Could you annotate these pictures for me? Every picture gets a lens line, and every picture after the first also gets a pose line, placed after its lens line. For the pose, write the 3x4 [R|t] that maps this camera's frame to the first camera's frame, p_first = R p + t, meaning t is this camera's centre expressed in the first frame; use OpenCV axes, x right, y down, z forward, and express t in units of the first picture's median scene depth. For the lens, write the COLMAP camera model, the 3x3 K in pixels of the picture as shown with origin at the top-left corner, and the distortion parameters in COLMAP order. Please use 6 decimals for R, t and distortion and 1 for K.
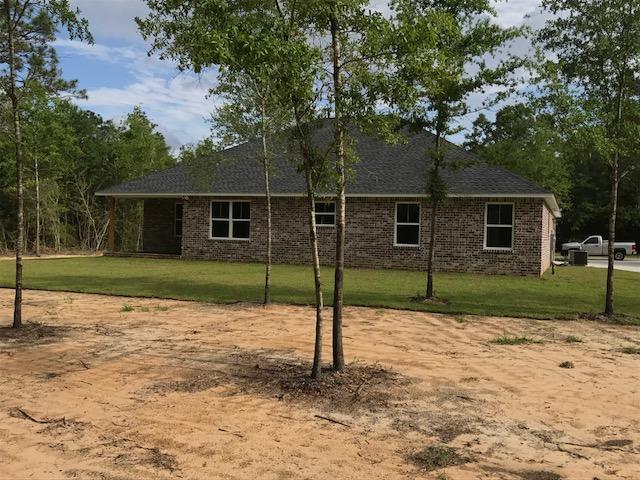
lens RADIAL K [[624.9, 0, 319.7], [0, 624.9, 240.9], [0, 0, 1]] dist [0.019084, 0.000000]
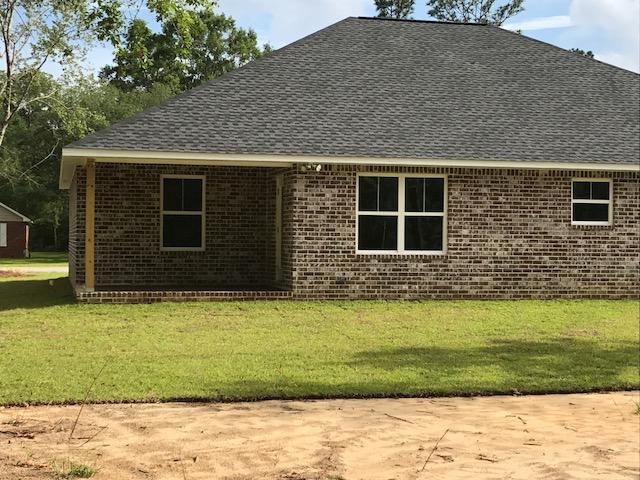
lens RADIAL K [[1157.5, 0, 319.9], [0, 1157.5, 239.8], [0, 0, 1]] dist [-0.007093, 0.000000]
pose [[0.835905, -0.021826, 0.548441, -0.693746], [0.019405, 0.999760, 0.010212, -0.023979], [-0.548532, 0.002106, 0.836127, 0.274794]]
